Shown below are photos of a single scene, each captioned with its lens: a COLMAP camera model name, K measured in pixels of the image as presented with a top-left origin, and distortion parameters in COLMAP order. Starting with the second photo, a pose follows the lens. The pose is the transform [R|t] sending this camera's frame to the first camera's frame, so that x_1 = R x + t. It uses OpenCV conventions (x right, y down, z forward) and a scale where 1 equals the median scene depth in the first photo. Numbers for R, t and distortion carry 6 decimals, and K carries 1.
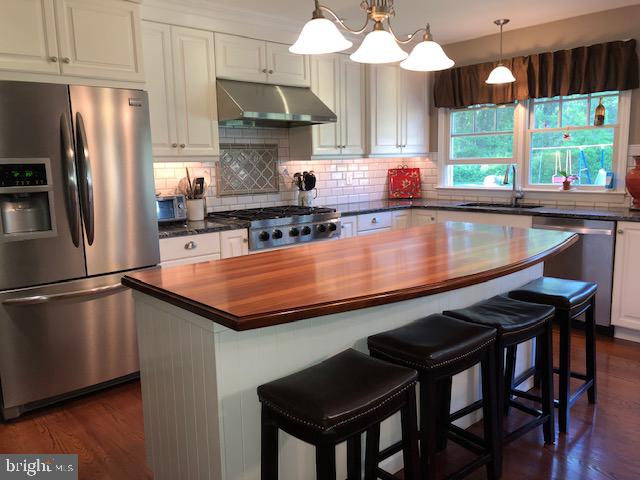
lens RADIAL K [[525.8, 0, 320.0], [0, 525.8, 240.0], [0, 0, 1]] dist [0.108682, -0.125830]
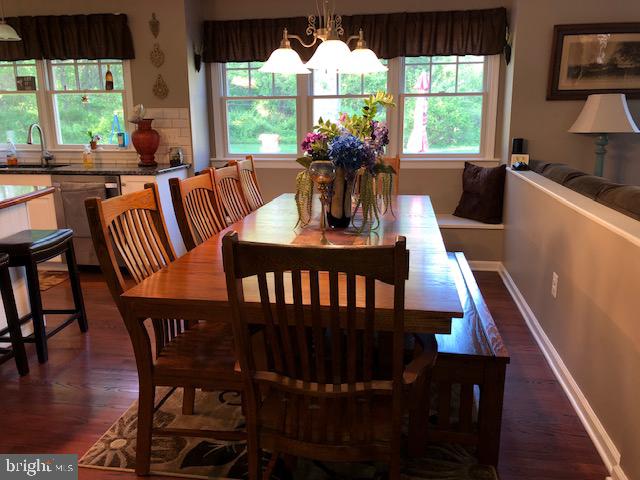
lens RADIAL K [[525.8, 0, 320.0], [0, 525.8, 240.0], [0, 0, 1]] dist [0.108682, -0.125830]
pose [[0.781992, -0.134631, 0.608575, 0.143000], [0.091083, 0.990595, 0.102105, 0.021059], [-0.616597, -0.024414, 0.786900, -0.150483]]
